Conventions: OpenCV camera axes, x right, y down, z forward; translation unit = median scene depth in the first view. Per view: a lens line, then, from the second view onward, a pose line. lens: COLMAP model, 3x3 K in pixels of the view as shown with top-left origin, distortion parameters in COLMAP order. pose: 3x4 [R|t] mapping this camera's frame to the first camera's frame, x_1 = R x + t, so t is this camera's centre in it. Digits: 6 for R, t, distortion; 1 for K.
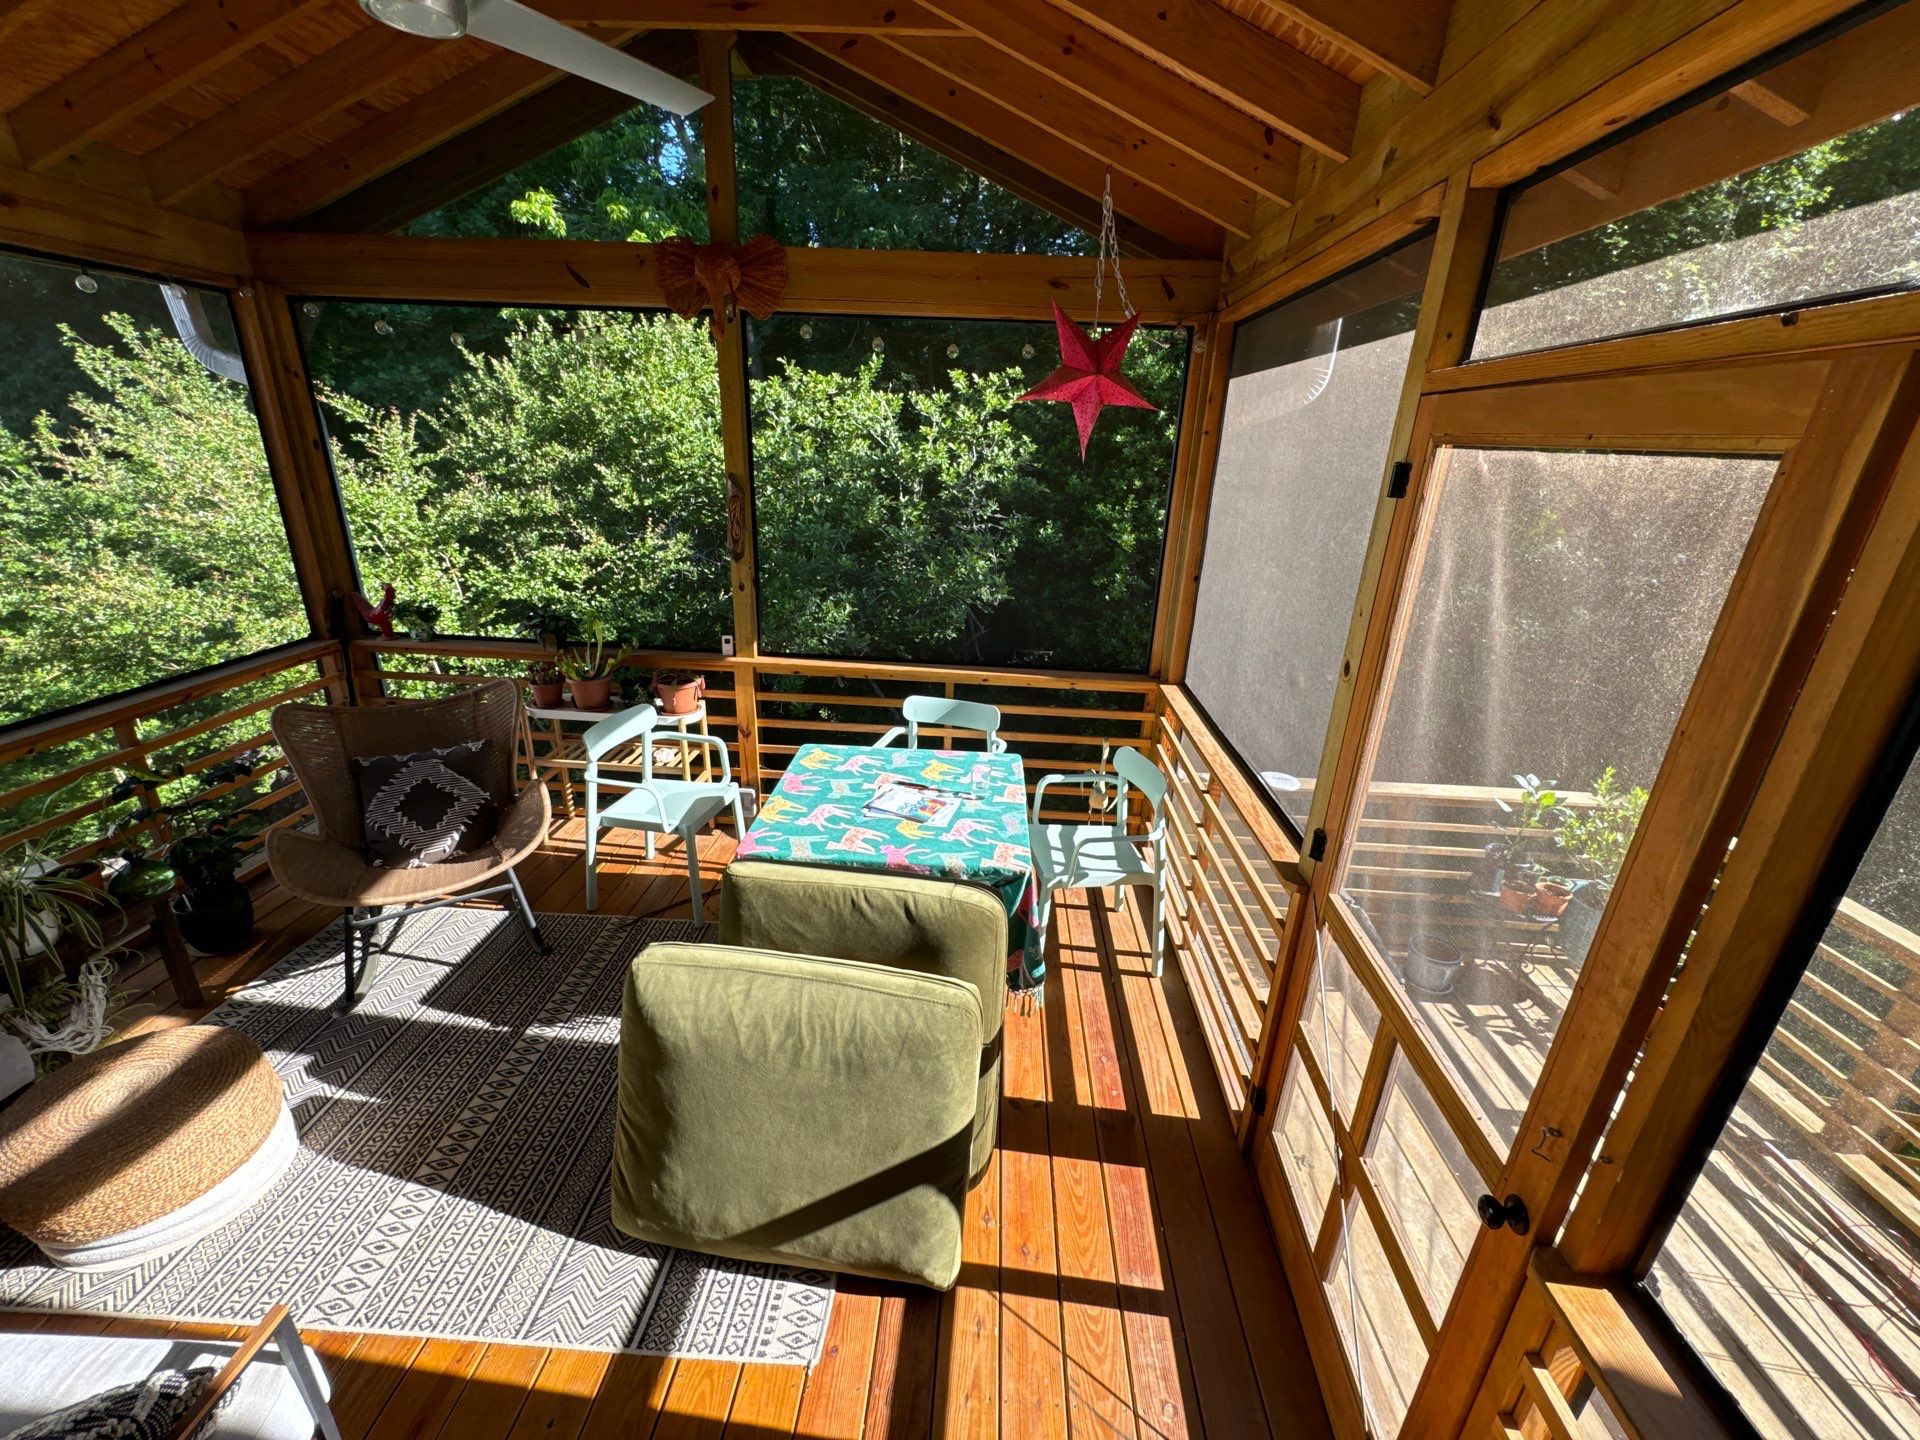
lens RADIAL K [[765.5, 0, 959.2], [0, 765.5, 720.2], [0, 0, 1]] dist [-0.003225, 0.000221]
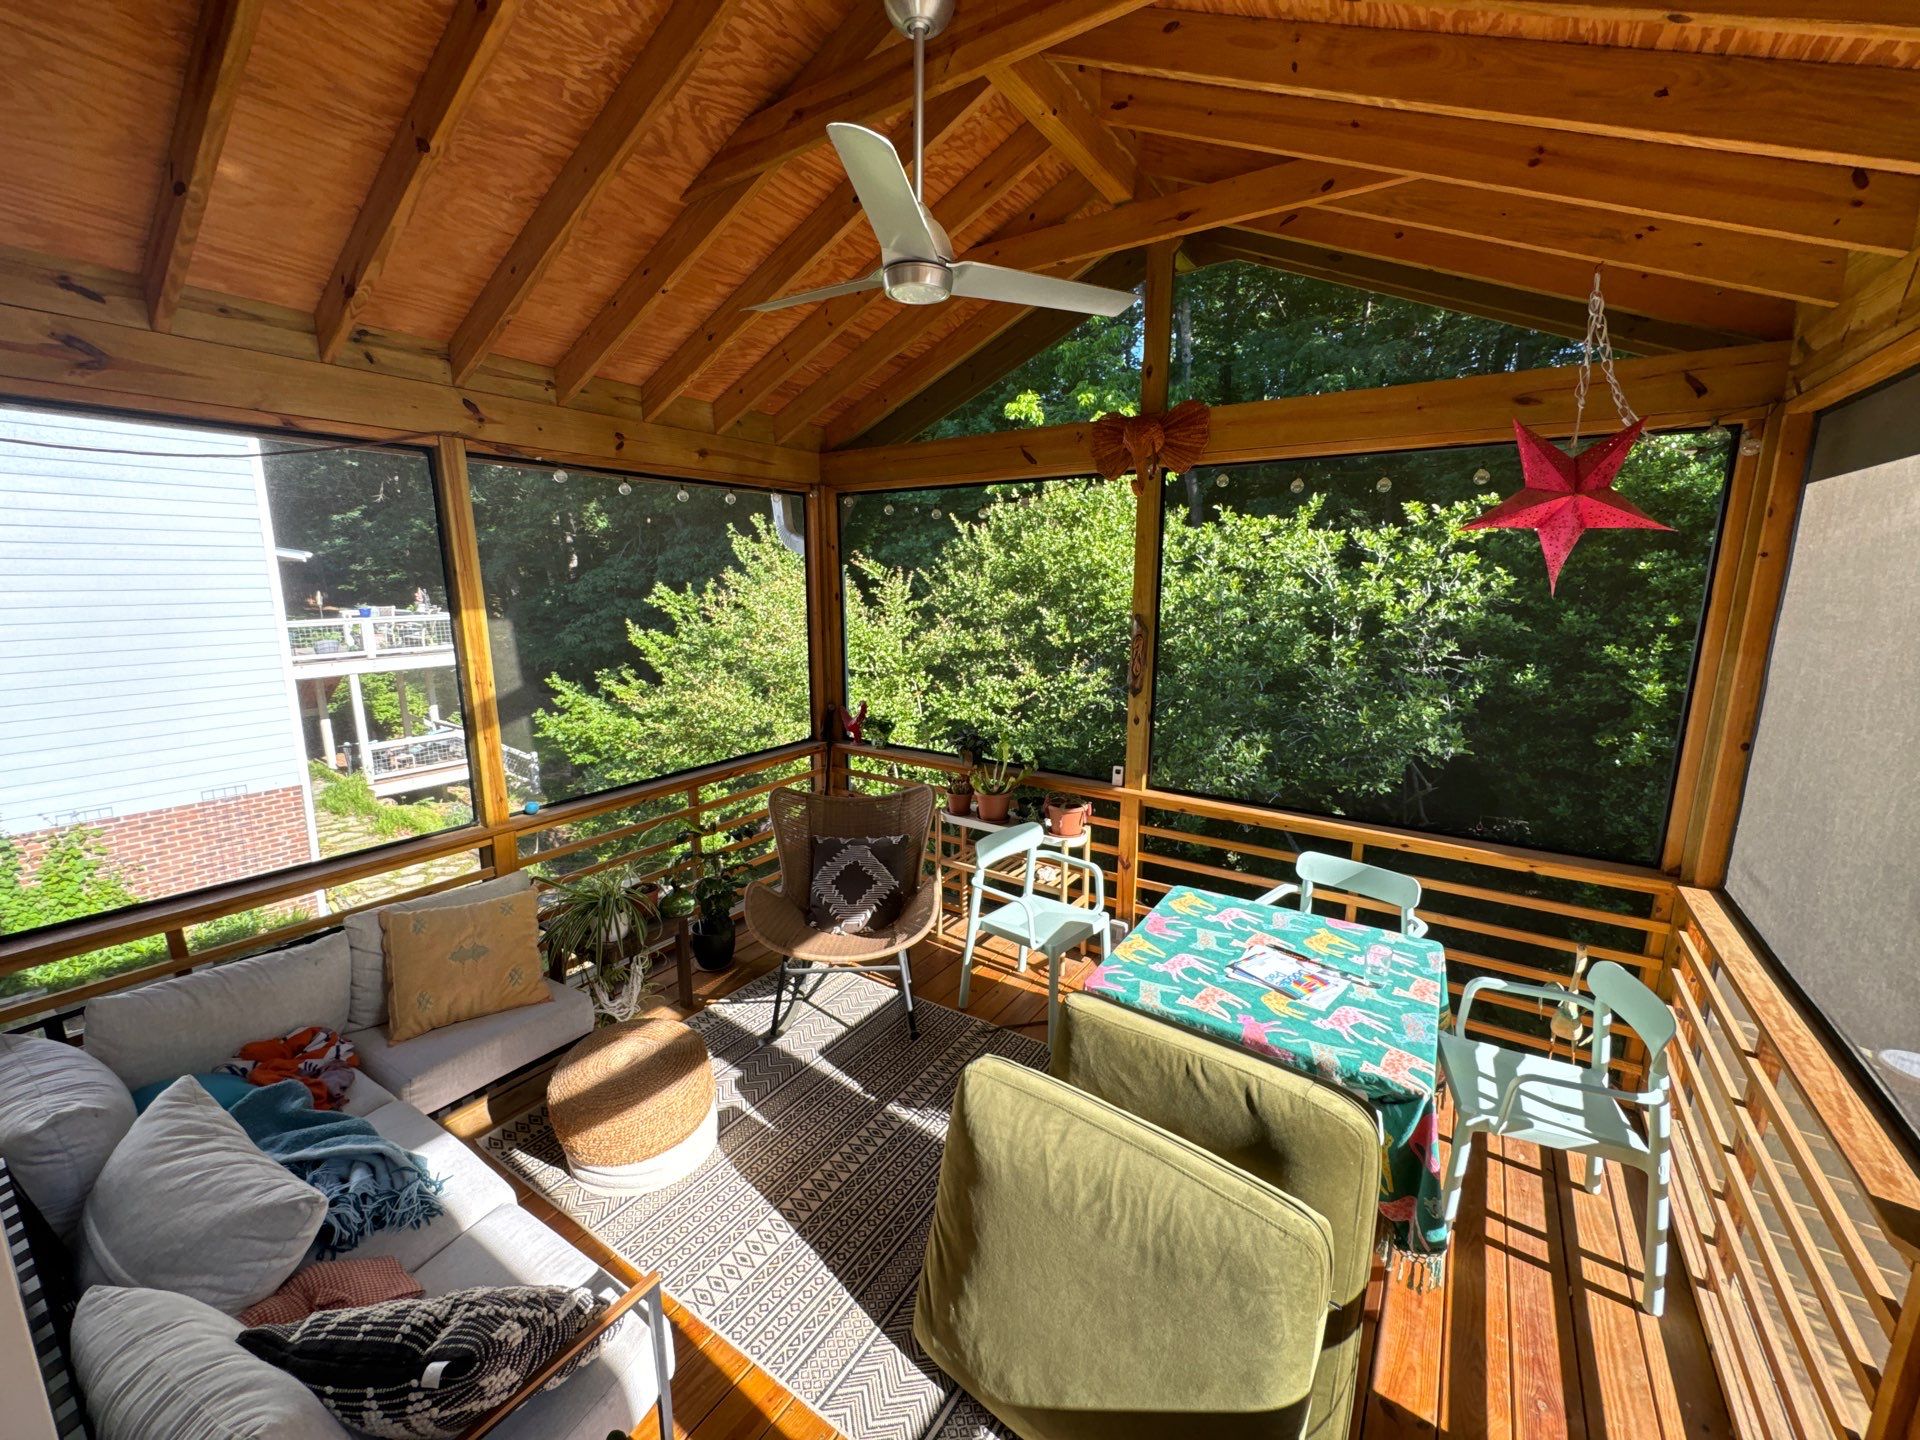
lens RADIAL K [[765.5, 0, 958.6], [0, 765.5, 719.9], [0, 0, 1]] dist [-0.003225, 0.000221]
pose [[0.857039, 0.059171, -0.511843, 0.043649], [-0.146614, 0.980325, -0.132165, -0.005265], [0.493952, 0.188314, 0.848852, 0.012890]]
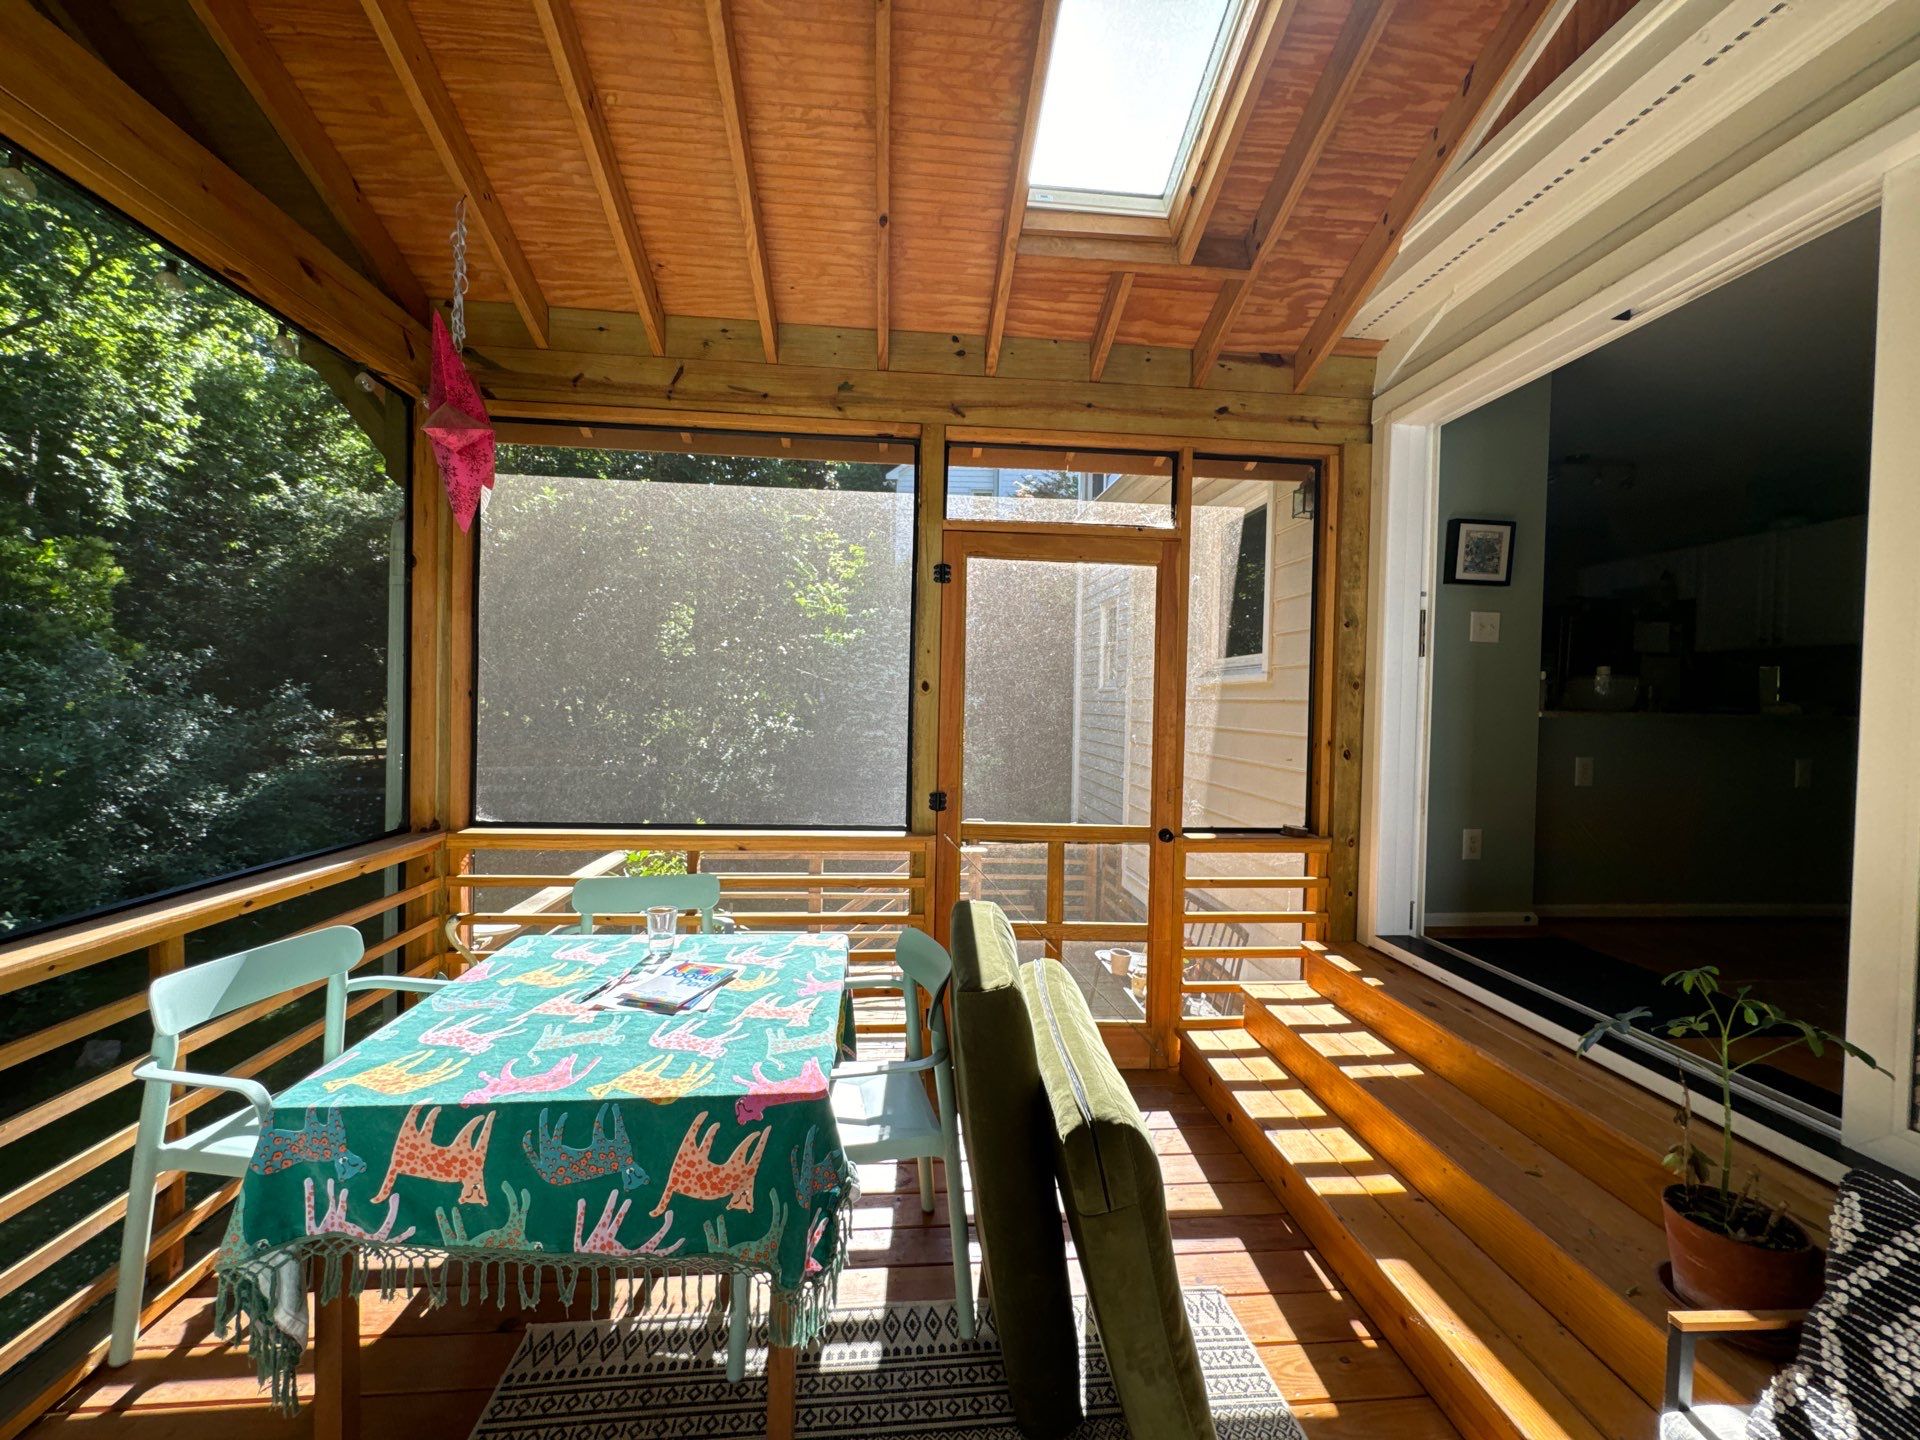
lens RADIAL K [[765.5, 0, 959.7], [0, 765.5, 720.2], [0, 0, 1]] dist [-0.003225, 0.000221]
pose [[-0.142538, -0.064038, 0.987716, -0.667957], [0.313885, 0.943473, 0.106467, -0.090408], [-0.938701, 0.325205, -0.114380, 0.692032]]
